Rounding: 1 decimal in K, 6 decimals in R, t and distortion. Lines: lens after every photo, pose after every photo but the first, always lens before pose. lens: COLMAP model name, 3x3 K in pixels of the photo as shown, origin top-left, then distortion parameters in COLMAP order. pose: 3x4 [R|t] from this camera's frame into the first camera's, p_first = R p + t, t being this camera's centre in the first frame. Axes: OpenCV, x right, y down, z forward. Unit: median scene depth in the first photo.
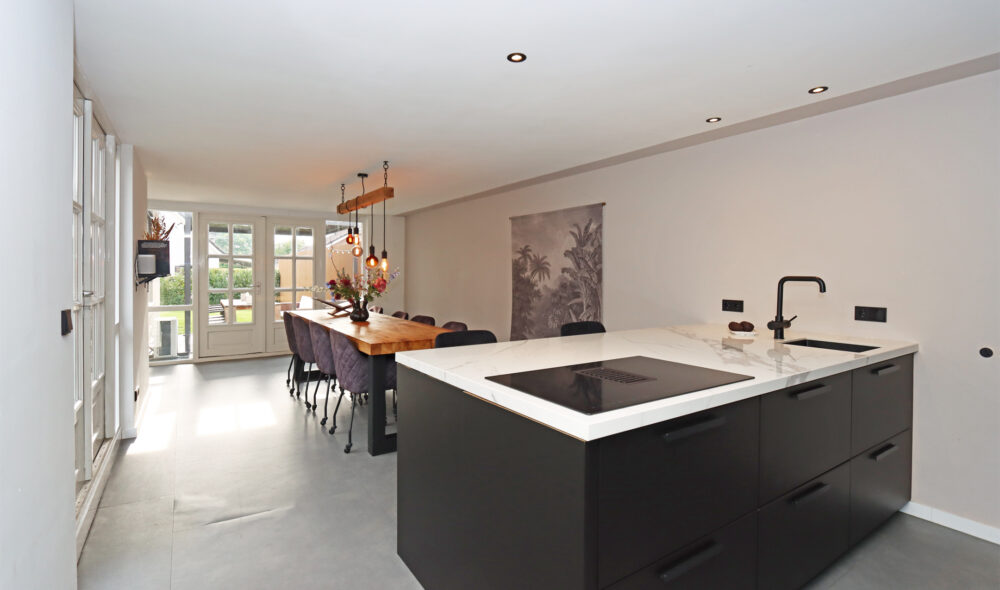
lens RADIAL K [[478.8, 0, 503.7], [0, 478.8, 271.7], [0, 0, 1]] dist [-0.000802, -0.000369]
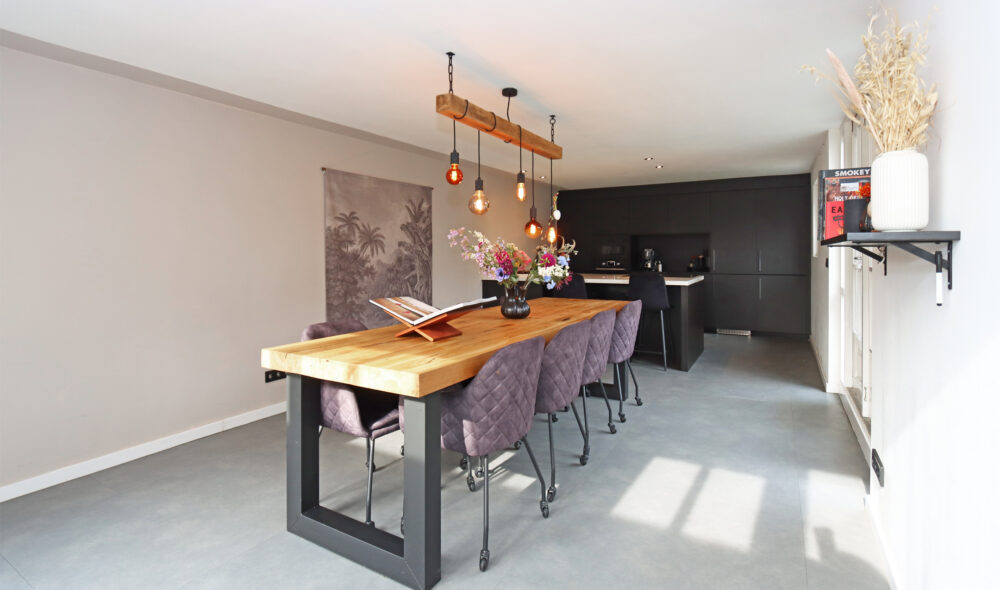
lens RADIAL K [[496.2, 0, 494.3], [0, 496.2, 263.2], [0, 0, 1]] dist [0.003157, 0.000265]
pose [[-0.421510, -0.018144, 0.906642, -0.858488], [0.004927, 0.999739, 0.022297, 0.014127], [-0.906810, 0.013866, -0.421310, 1.223774]]
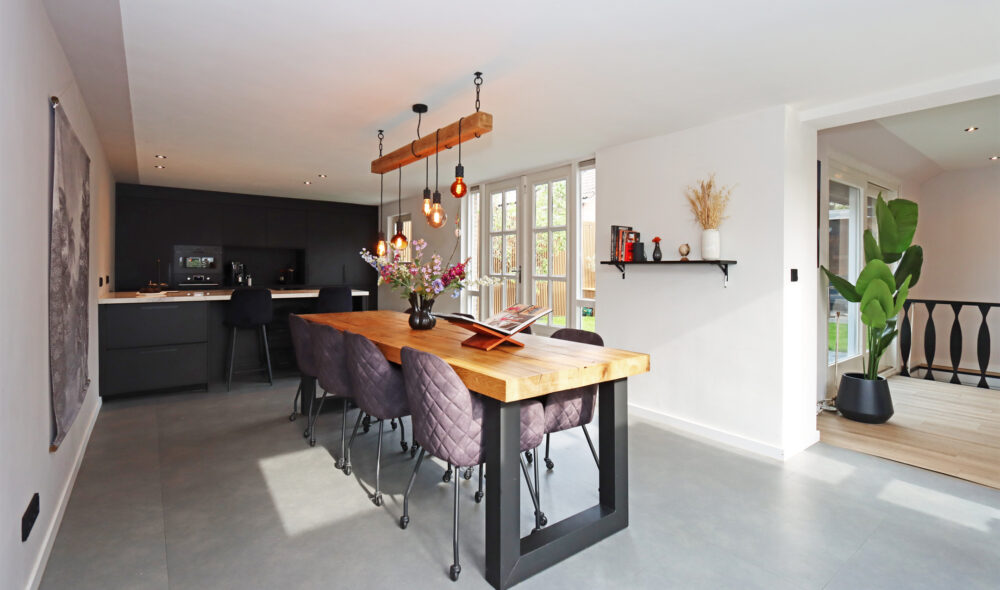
lens RADIAL K [[478.8, 0, 503.7], [0, 478.8, 271.7], [0, 0, 1]] dist [-0.000802, -0.000369]
pose [[-0.997060, -0.006295, -0.076372, -0.341353], [-0.007002, 0.999935, 0.008996, 0.016944], [0.076311, 0.009505, -0.997039, 1.576137]]
